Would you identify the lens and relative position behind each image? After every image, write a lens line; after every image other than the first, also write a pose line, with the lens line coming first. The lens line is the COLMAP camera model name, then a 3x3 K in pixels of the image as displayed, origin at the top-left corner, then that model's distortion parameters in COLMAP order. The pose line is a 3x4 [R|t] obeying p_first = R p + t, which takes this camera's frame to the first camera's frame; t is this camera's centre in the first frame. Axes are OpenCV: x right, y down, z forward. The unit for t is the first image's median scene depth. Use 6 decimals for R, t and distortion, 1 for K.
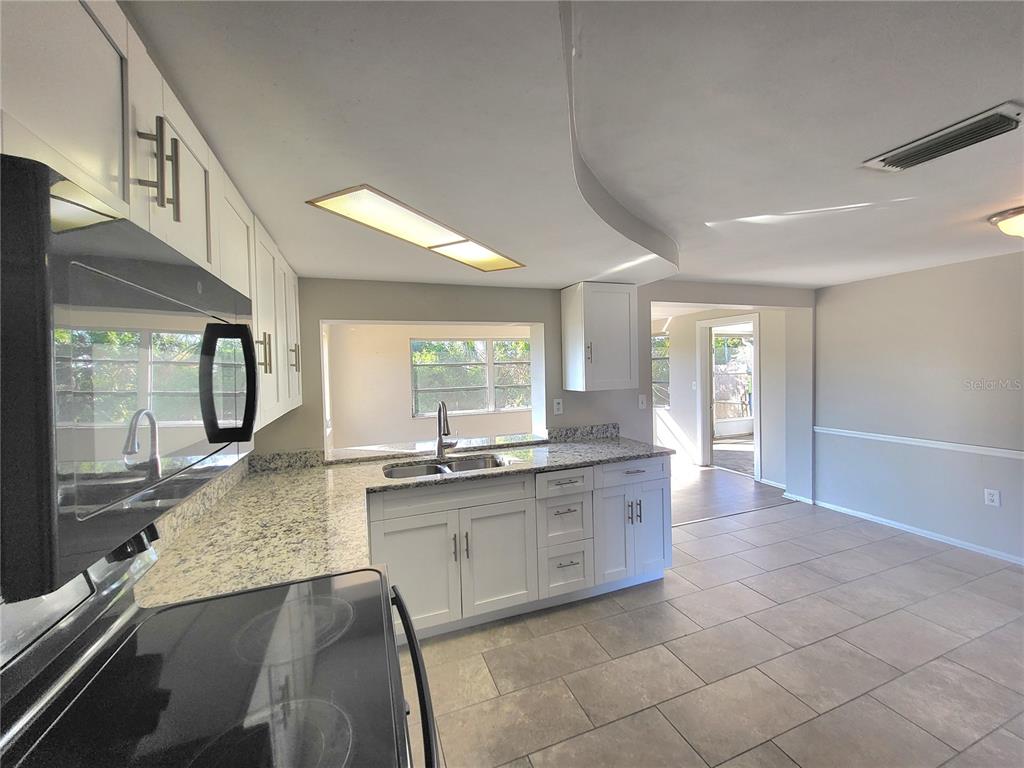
lens RADIAL K [[404.1, 0, 512.1], [0, 404.1, 379.0], [0, 0, 1]] dist [-0.001428, 0.000418]
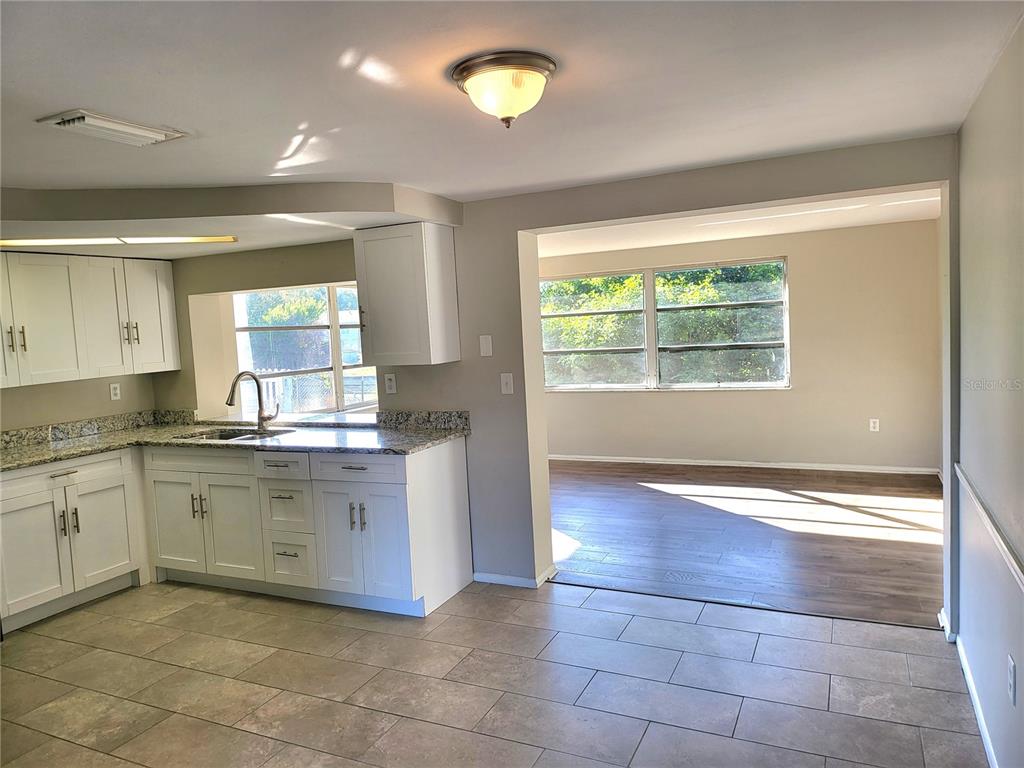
lens RADIAL K [[717.4, 0, 508.0], [0, 717.4, 376.1], [0, 0, 1]] dist [0.042667, -0.038762]
pose [[0.694004, 0.043660, -0.718646, 1.648472], [0.013411, 0.997203, 0.073534, -0.060508], [0.719846, -0.060670, 0.691477, 0.247485]]
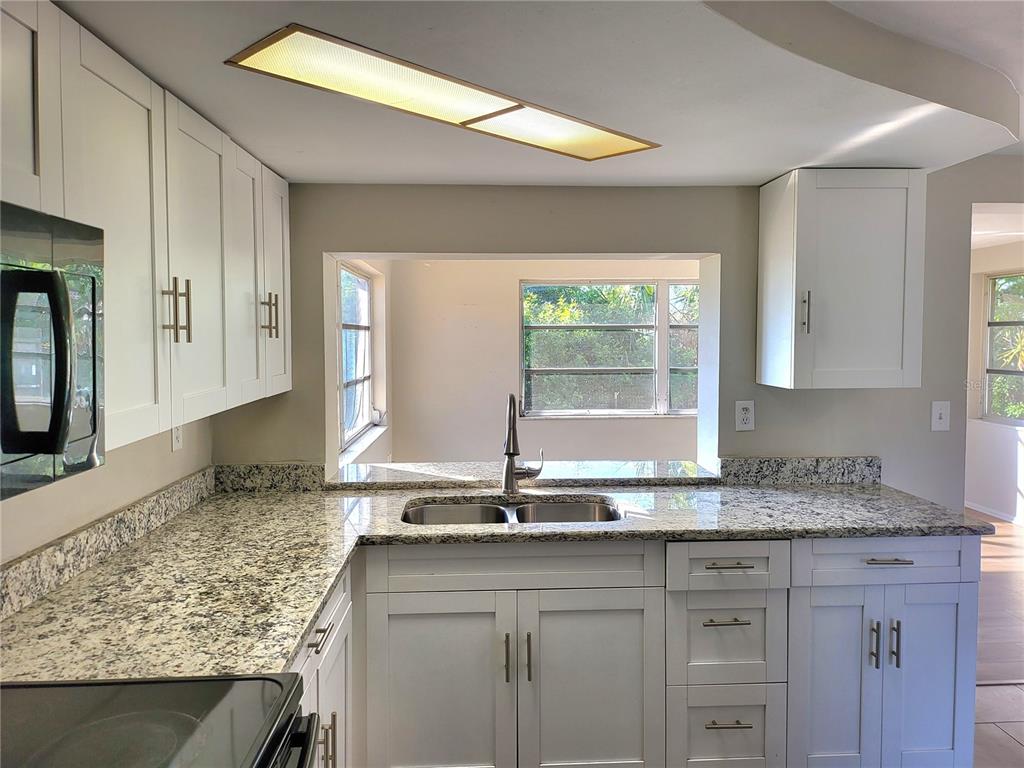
lens RADIAL K [[717.4, 0, 513.7], [0, 717.4, 365.7], [0, 0, 1]] dist [0.042667, -0.038762]
pose [[0.952170, 0.036707, -0.303357, 0.140229], [-0.030159, 0.999201, 0.026244, -0.013581], [0.304078, -0.015840, 0.952515, 0.048343]]
